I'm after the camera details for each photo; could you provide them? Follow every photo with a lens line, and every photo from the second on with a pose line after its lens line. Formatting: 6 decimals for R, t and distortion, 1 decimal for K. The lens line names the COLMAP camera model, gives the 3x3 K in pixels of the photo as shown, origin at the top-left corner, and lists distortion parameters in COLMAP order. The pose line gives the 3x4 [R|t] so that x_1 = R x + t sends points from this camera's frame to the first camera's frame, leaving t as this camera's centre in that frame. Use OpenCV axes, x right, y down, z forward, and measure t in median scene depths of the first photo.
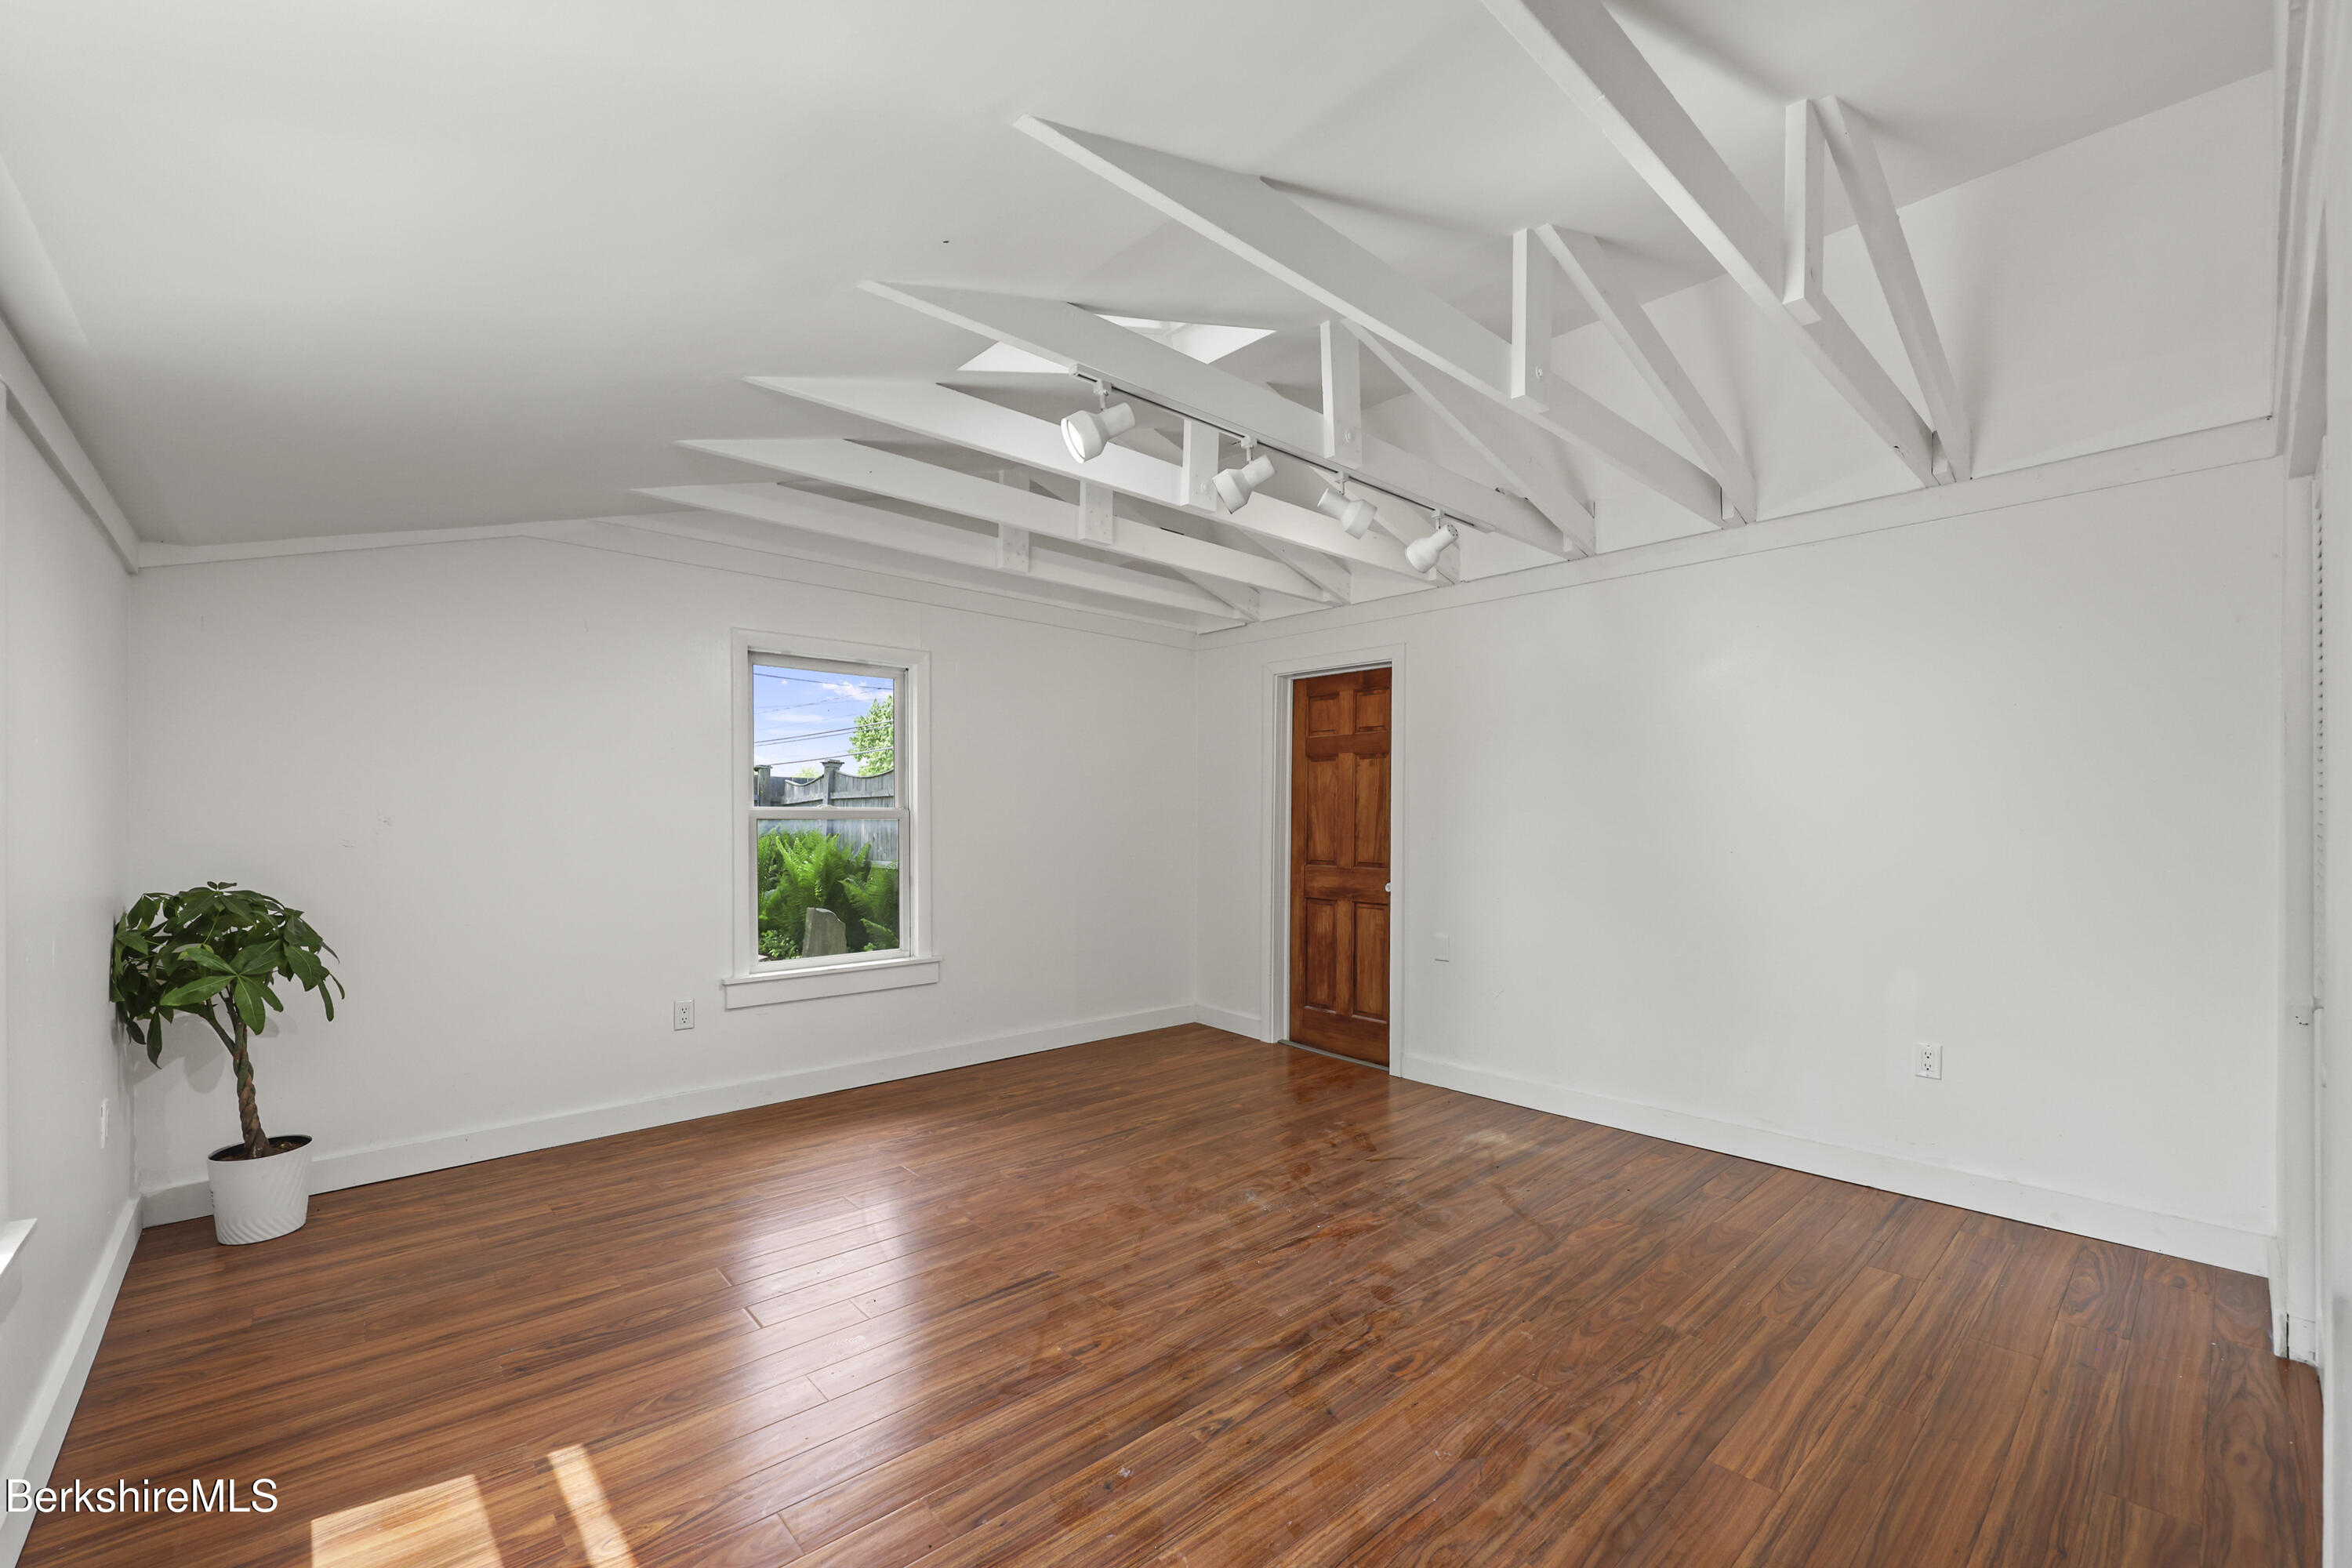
lens RADIAL K [[956.2, 0, 1176.0], [0, 956.2, 784.0], [0, 0, 1]] dist [-0.000194, 0.000119]
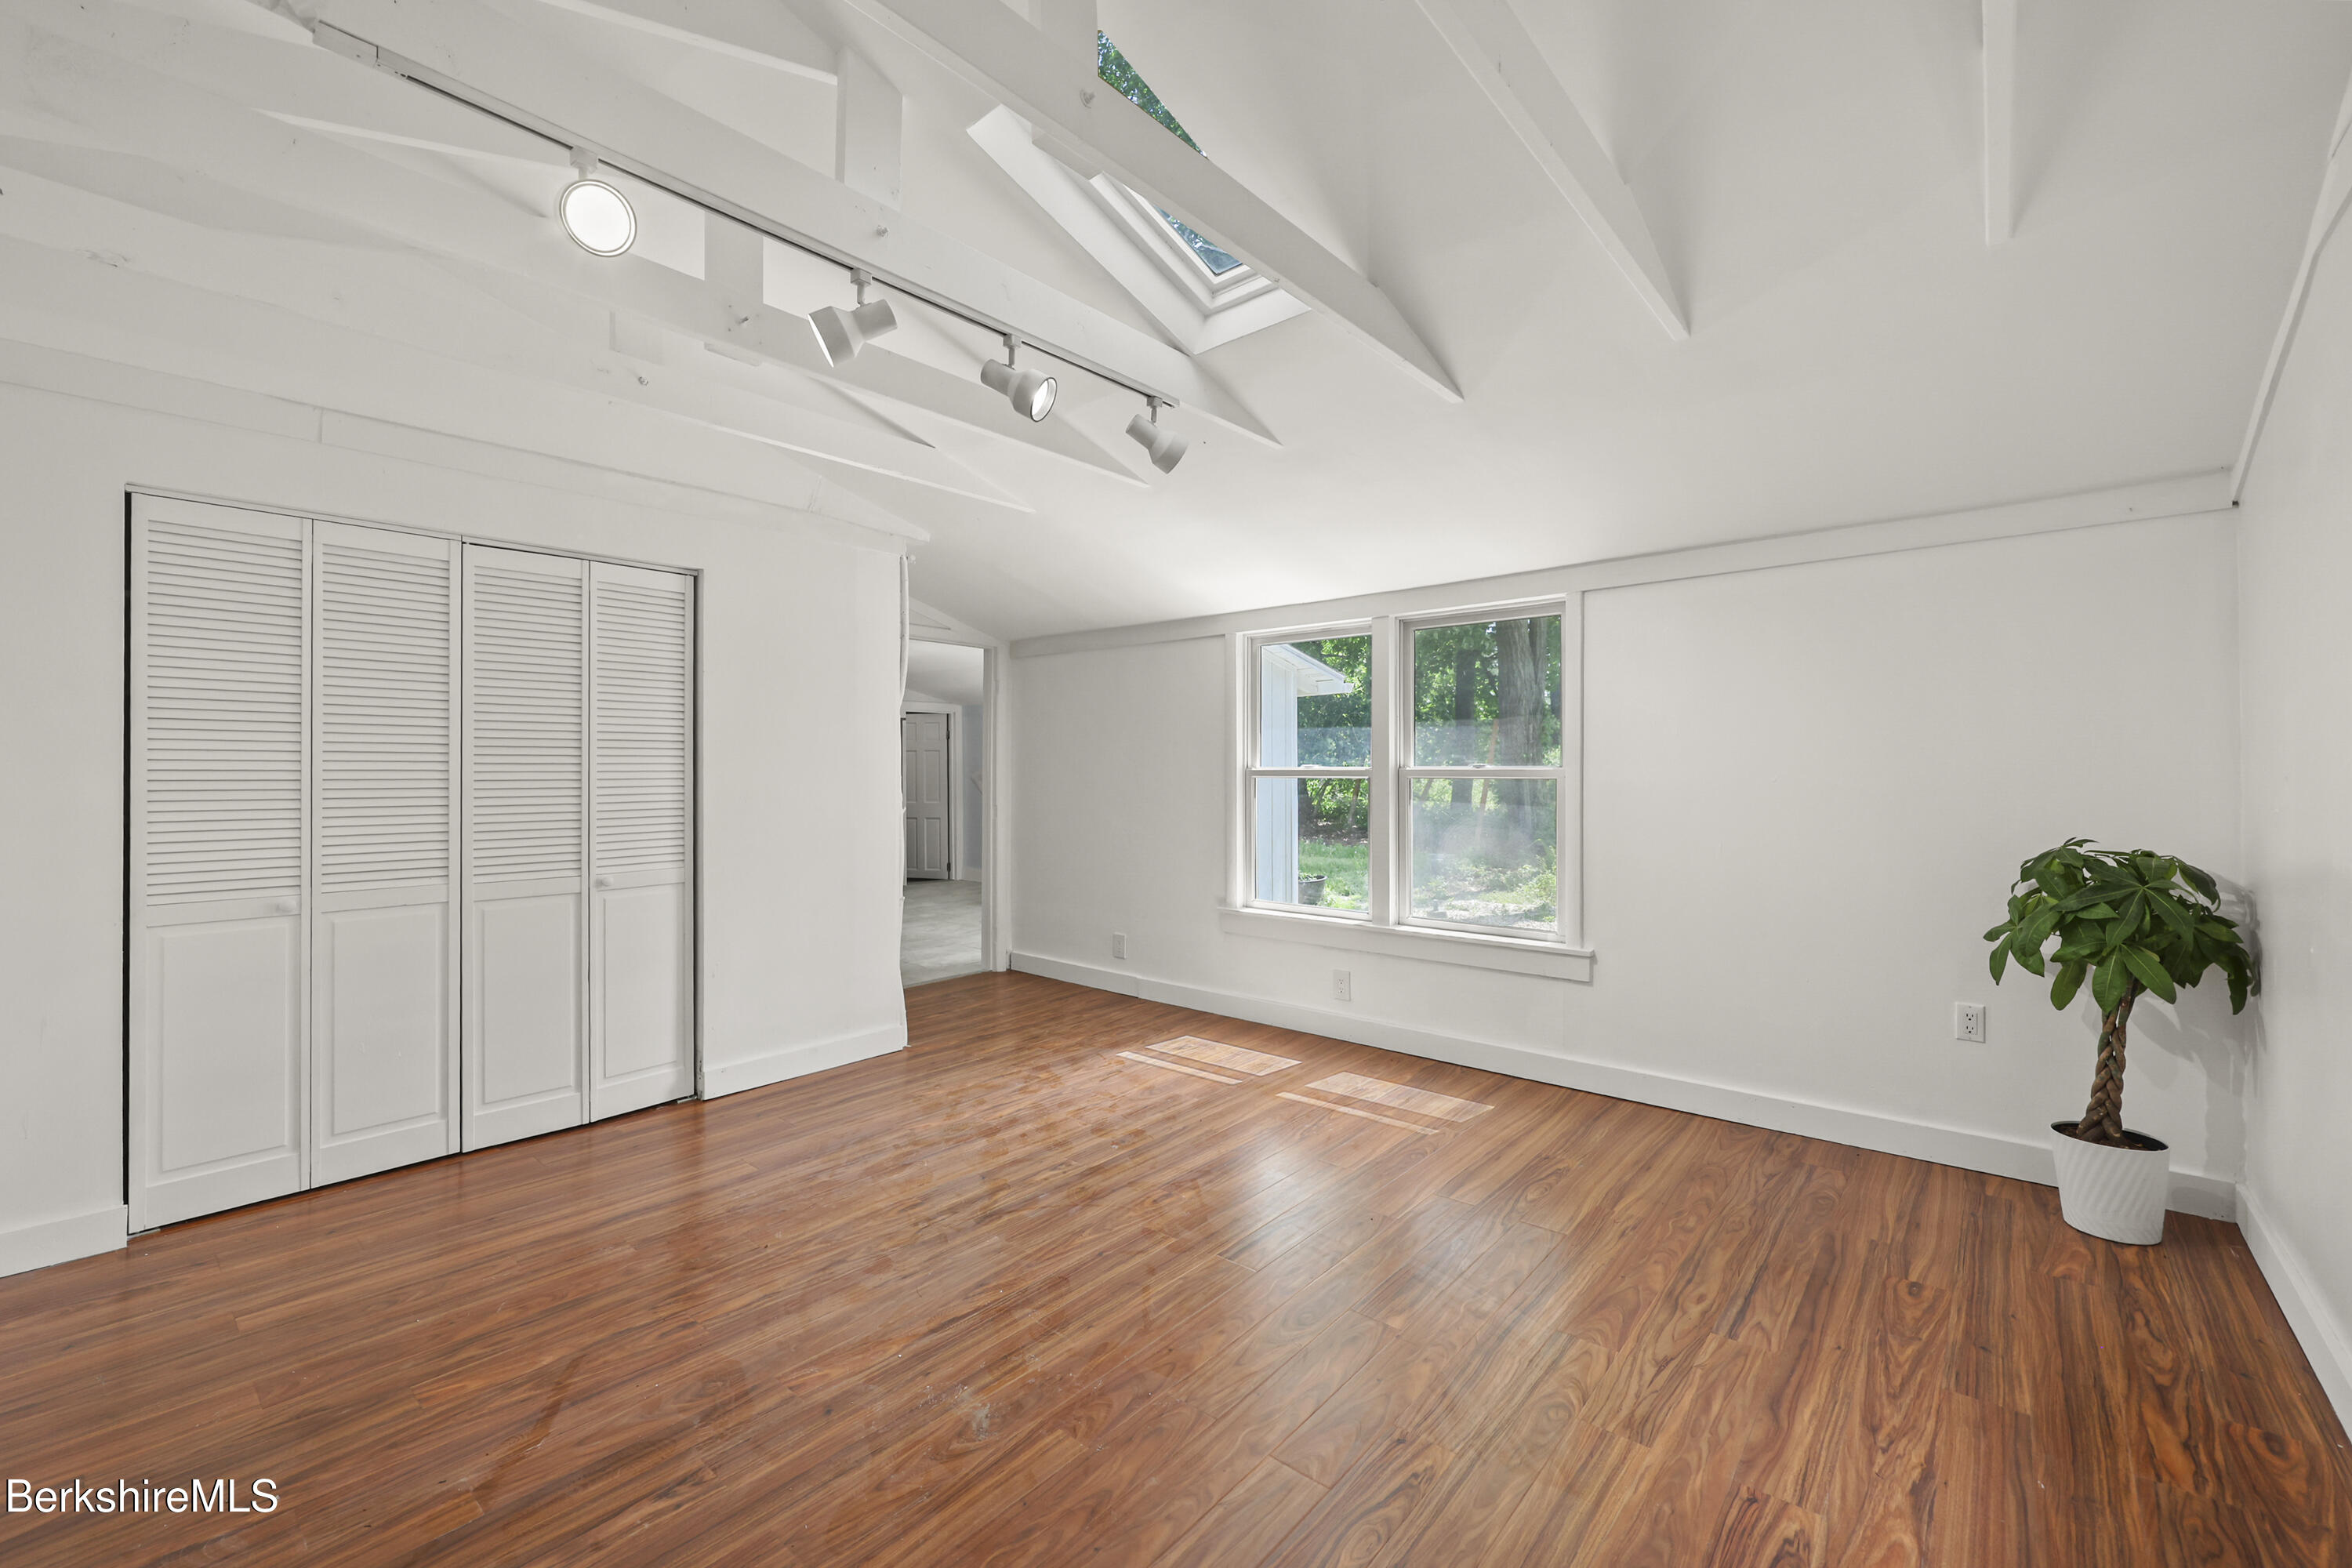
lens RADIAL K [[956.2, 0, 1176.0], [0, 956.2, 784.0], [0, 0, 1]] dist [-0.000194, 0.000119]
pose [[-0.992036, 0.003464, -0.125908, 0.043158], [0.006767, 0.999644, -0.025818, 0.077494], [0.125774, -0.026465, -0.991706, 2.195755]]
